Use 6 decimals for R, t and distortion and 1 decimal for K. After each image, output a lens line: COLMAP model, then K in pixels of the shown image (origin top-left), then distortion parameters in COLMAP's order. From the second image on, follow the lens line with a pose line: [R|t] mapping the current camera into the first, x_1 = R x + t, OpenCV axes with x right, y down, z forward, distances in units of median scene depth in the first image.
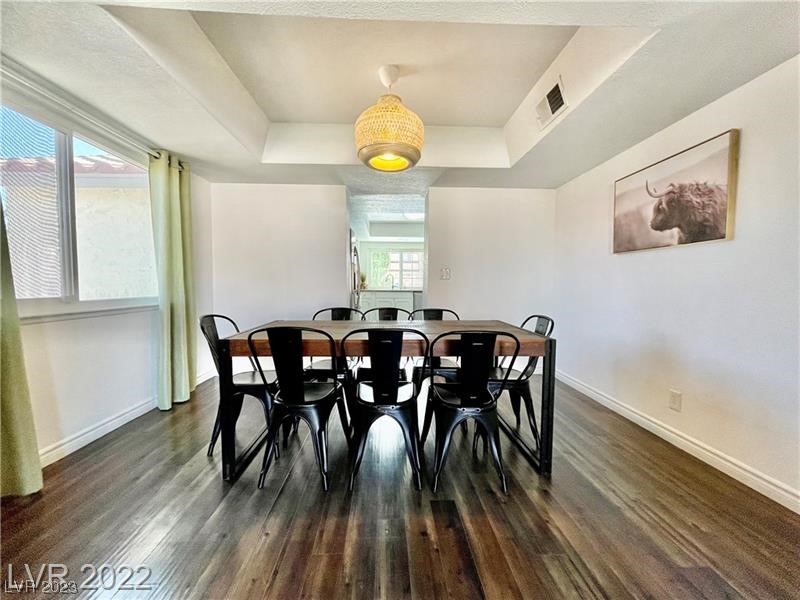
lens RADIAL K [[322.5, 0, 400.4], [0, 322.5, 300.2], [0, 0, 1]] dist [-0.002102, -0.000564]
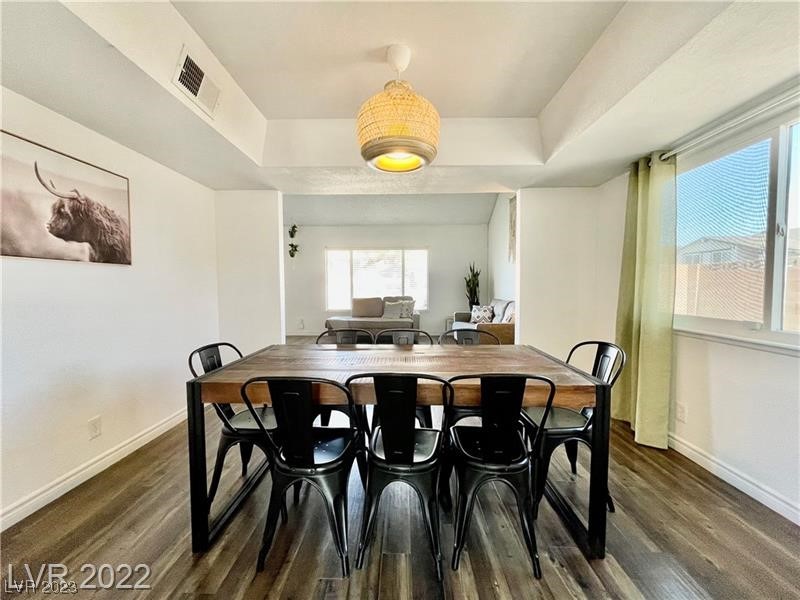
lens RADIAL K [[322.5, 0, 399.5], [0, 322.5, 300.4], [0, 0, 1]] dist [-0.002102, -0.000564]
pose [[-0.998011, -0.007402, 0.062602, -0.090590], [-0.001300, 0.995288, 0.096958, -0.151907], [-0.063025, 0.096683, -0.993318, 1.869497]]
